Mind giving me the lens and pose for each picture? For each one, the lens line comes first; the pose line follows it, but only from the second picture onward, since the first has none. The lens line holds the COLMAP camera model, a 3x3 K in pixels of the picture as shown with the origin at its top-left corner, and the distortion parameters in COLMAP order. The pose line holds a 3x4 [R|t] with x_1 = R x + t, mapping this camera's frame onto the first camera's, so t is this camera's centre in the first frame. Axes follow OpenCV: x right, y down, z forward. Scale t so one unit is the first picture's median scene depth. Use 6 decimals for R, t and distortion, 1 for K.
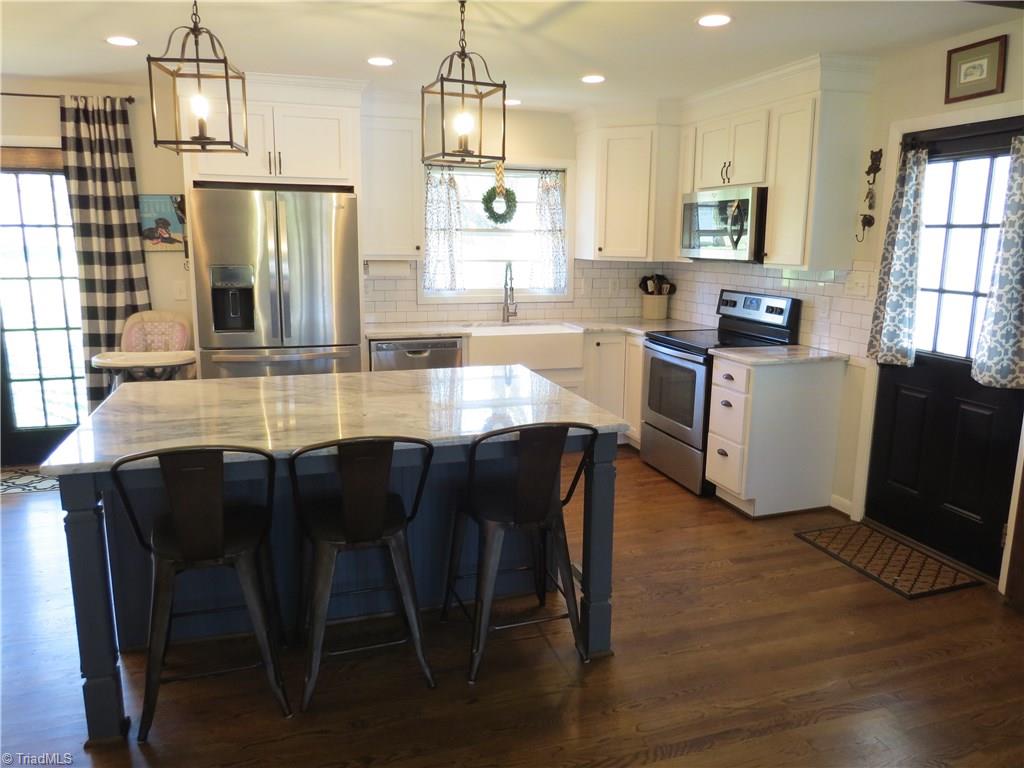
lens RADIAL K [[728.3, 0, 512.0], [0, 728.3, 384.0], [0, 0, 1]] dist [-0.025685, 0.003661]
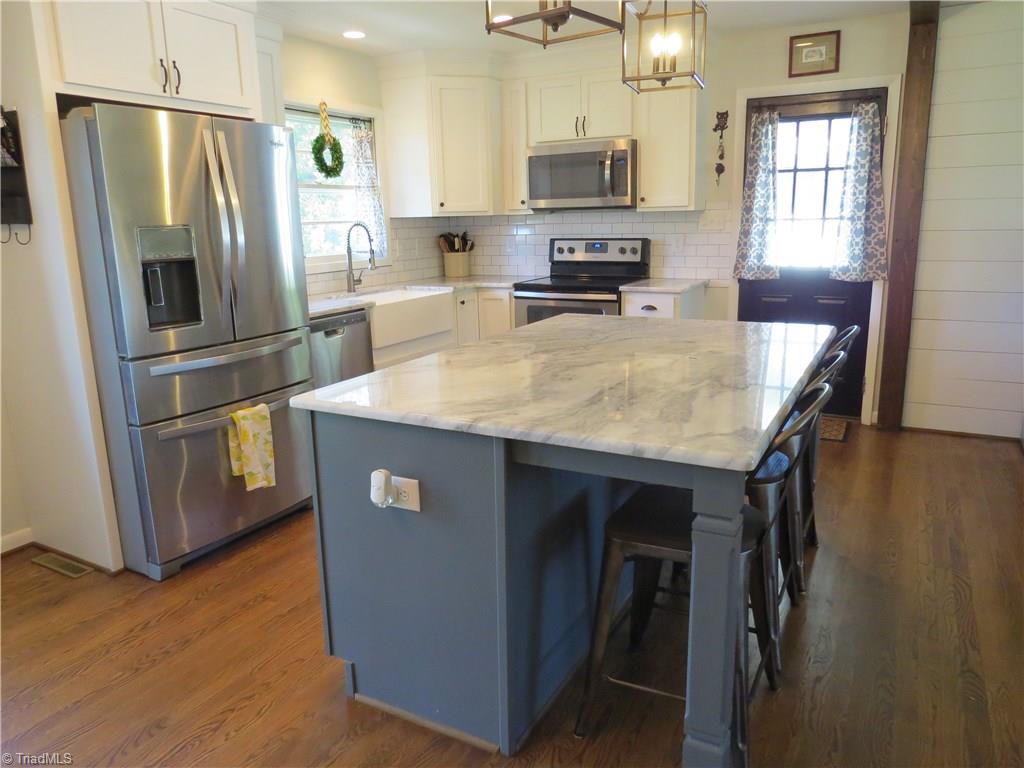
lens RADIAL K [[728.3, 0, 512.0], [0, 728.3, 384.0], [0, 0, 1]] dist [-0.025685, 0.003661]
pose [[0.726381, -0.181391, 0.662924, -0.600595], [0.166454, 0.982258, 0.086381, -0.025899], [-0.666831, 0.047601, 0.743687, 0.295628]]
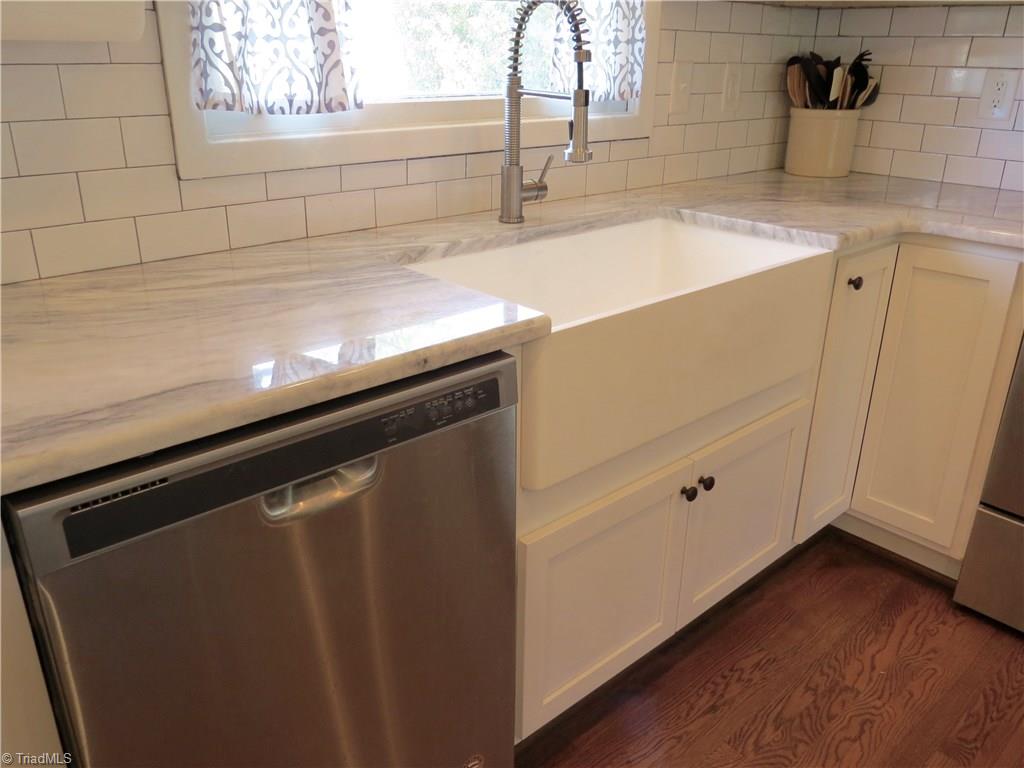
lens RADIAL K [[820.1, 0, 512.0], [0, 820.1, 384.0], [0, 0, 1]] dist [-0.017220, -0.004035]
pose [[0.912731, -0.154637, 0.378165, -0.178217], [0.077982, 0.974526, 0.210282, -0.116864], [-0.401049, -0.162441, 0.901539, 0.905439]]
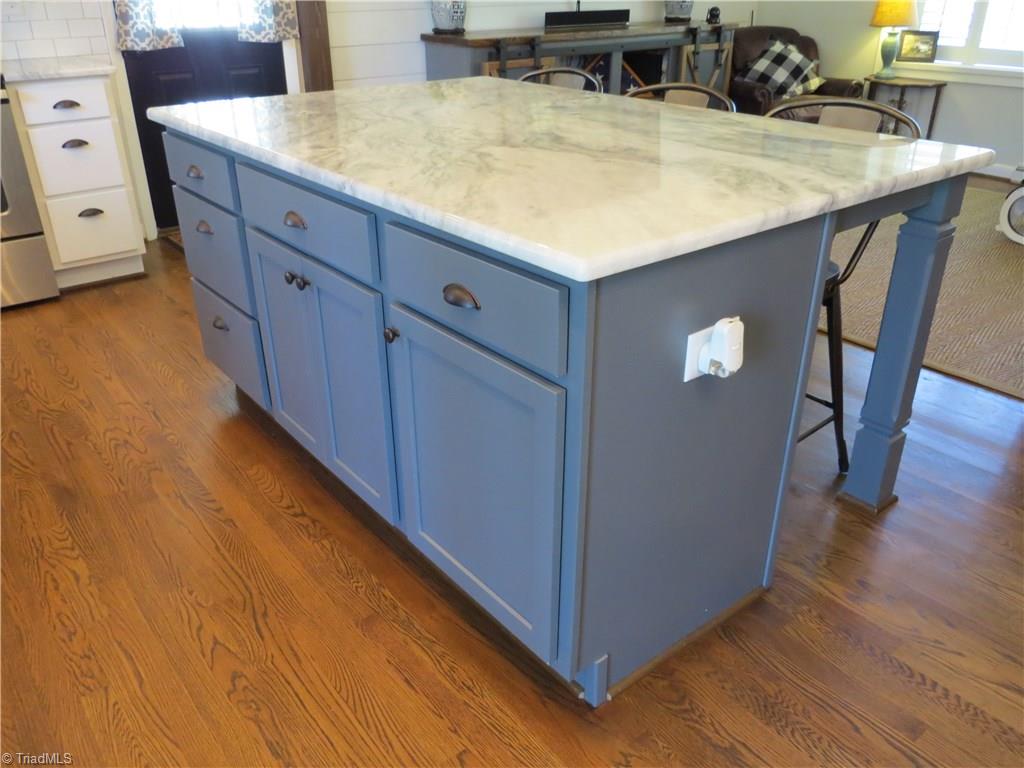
lens RADIAL K [[820.1, 0, 512.0], [0, 820.1, 384.0], [0, 0, 1]] dist [-0.017220, -0.004035]
pose [[-0.349937, -0.430725, 0.831877, -0.617884], [0.185361, 0.838629, 0.512195, -0.104322], [-0.918251, 0.333433, -0.213628, 0.824599]]
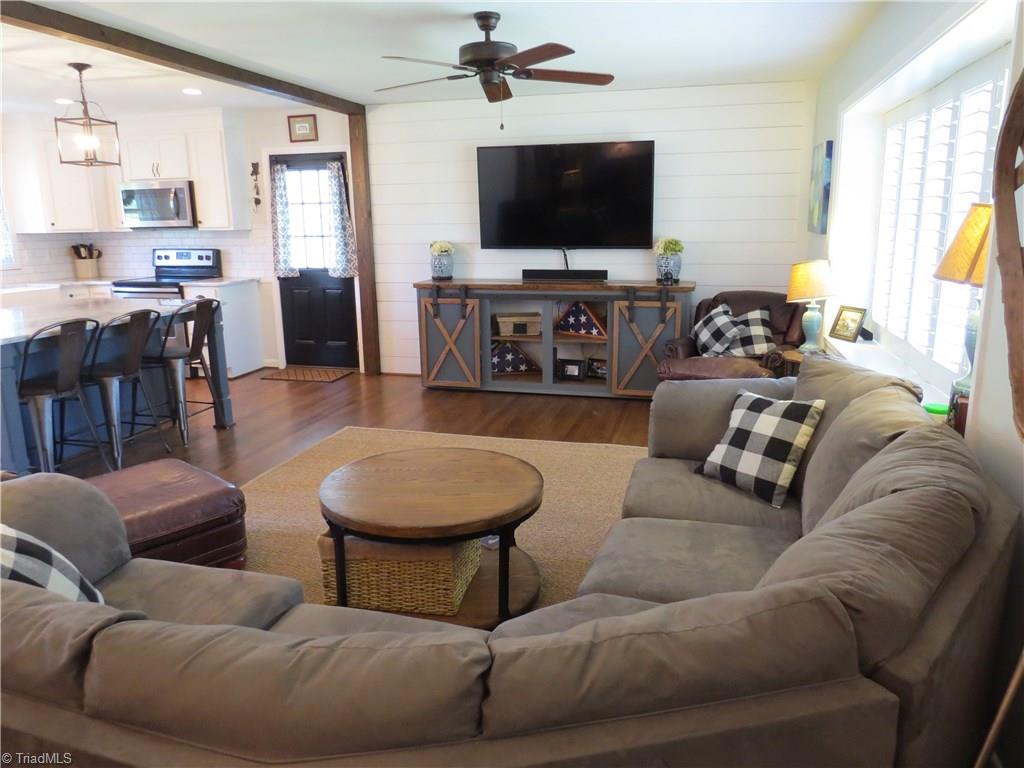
lens RADIAL K [[728.3, 0, 512.0], [0, 728.3, 384.0], [0, 0, 1]] dist [-0.025685, 0.003661]
pose [[0.544218, -0.198263, 0.815180, -0.664233], [0.180958, 0.976542, 0.116701, 0.113748], [-0.819195, 0.084002, 0.567329, -0.469006]]
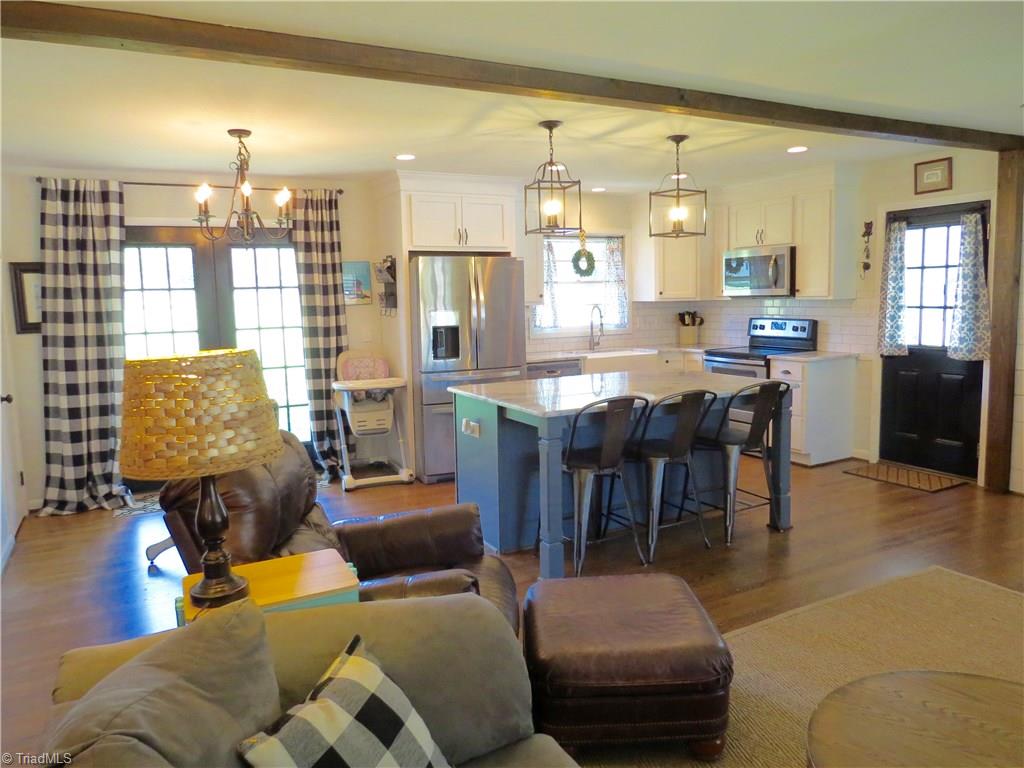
lens RADIAL K [[728.3, 0, 512.0], [0, 728.3, 384.0], [0, 0, 1]] dist [-0.025685, 0.003661]
pose [[0.984448, -0.055045, 0.166828, -0.484155], [0.067949, 0.995040, -0.072656, 0.080636], [-0.162001, 0.082862, 0.983305, -0.353966]]
